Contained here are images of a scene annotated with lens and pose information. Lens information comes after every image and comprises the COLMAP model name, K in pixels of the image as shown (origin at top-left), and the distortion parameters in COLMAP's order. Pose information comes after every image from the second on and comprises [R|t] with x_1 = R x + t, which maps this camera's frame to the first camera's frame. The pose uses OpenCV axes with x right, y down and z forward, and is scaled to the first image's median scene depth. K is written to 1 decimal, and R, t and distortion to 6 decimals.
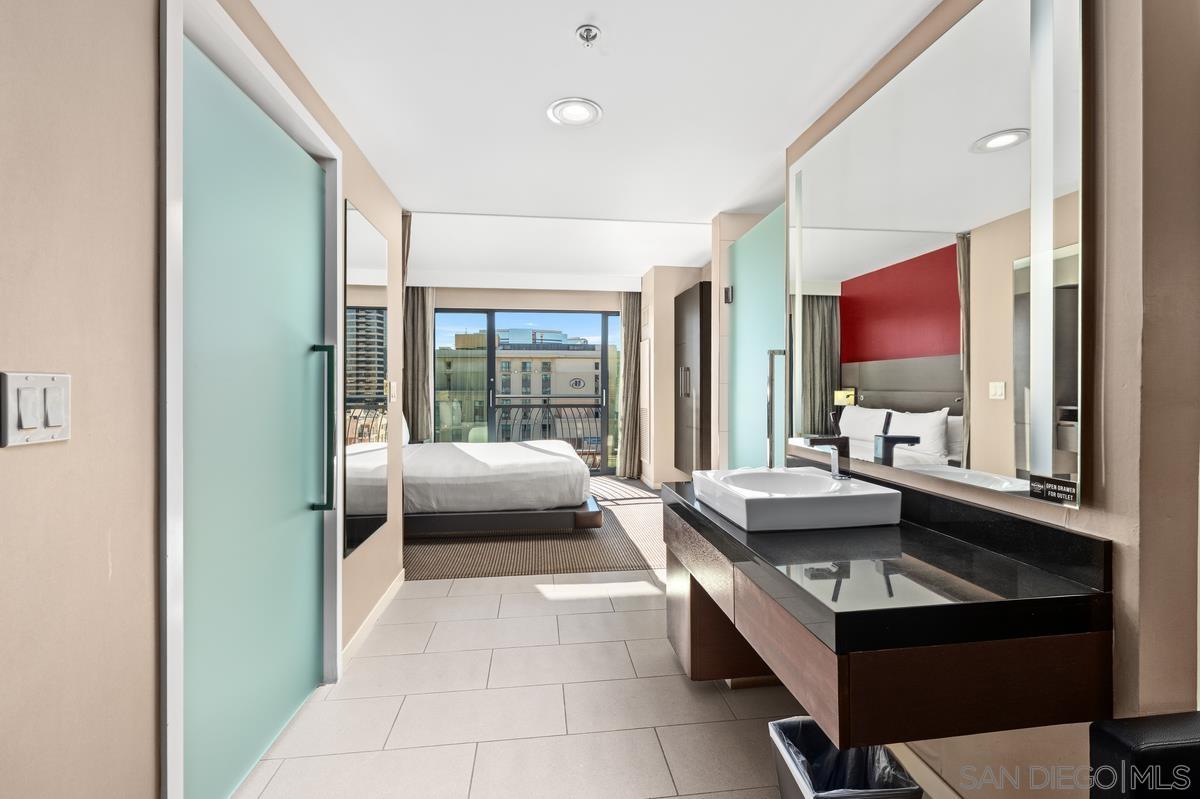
lens RADIAL K [[521.2, 0, 604.0], [0, 521.2, 391.3], [0, 0, 1]] dist [-0.003401, 0.000567]
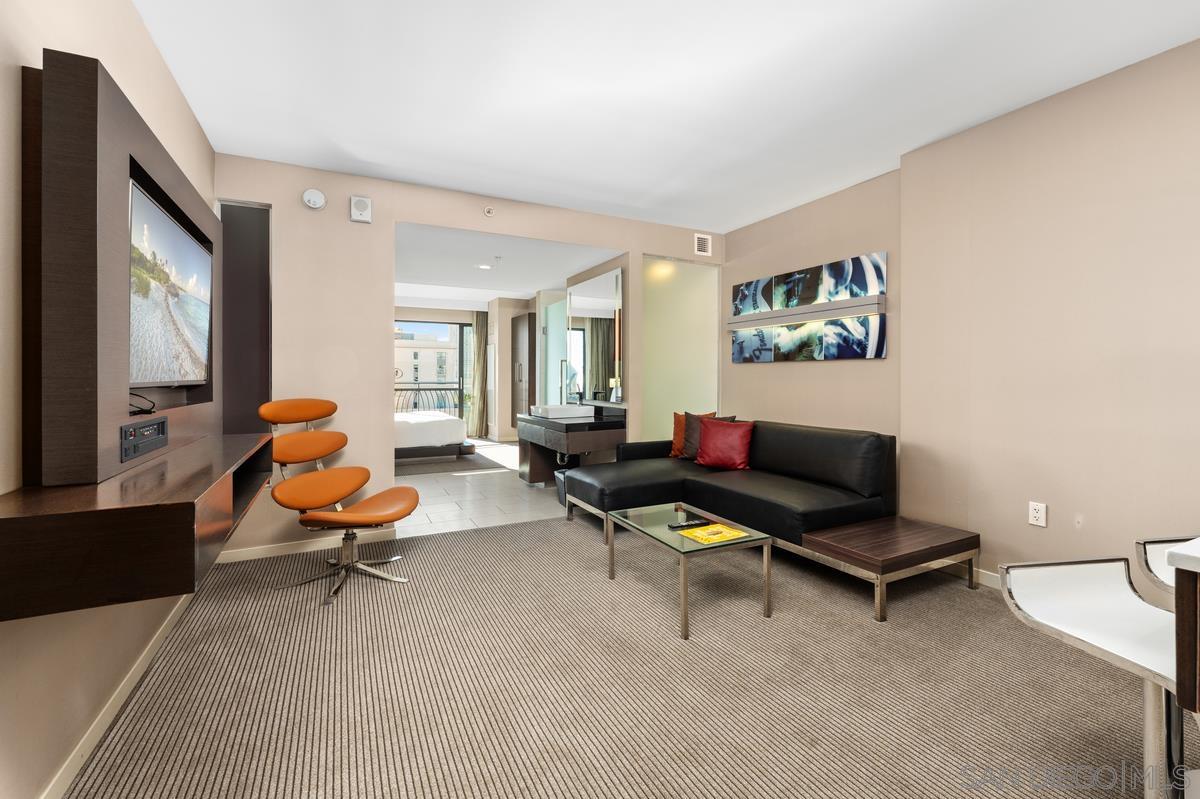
lens RADIAL K [[521.2, 0, 616.8], [0, 521.2, 373.7], [0, 0, 1]] dist [-0.003401, 0.000567]
pose [[0.934460, 0.005379, 0.356027, -0.117703], [-0.000347, 0.999899, -0.014196, 0.007071], [-0.356067, 0.013142, 0.934368, -0.534202]]
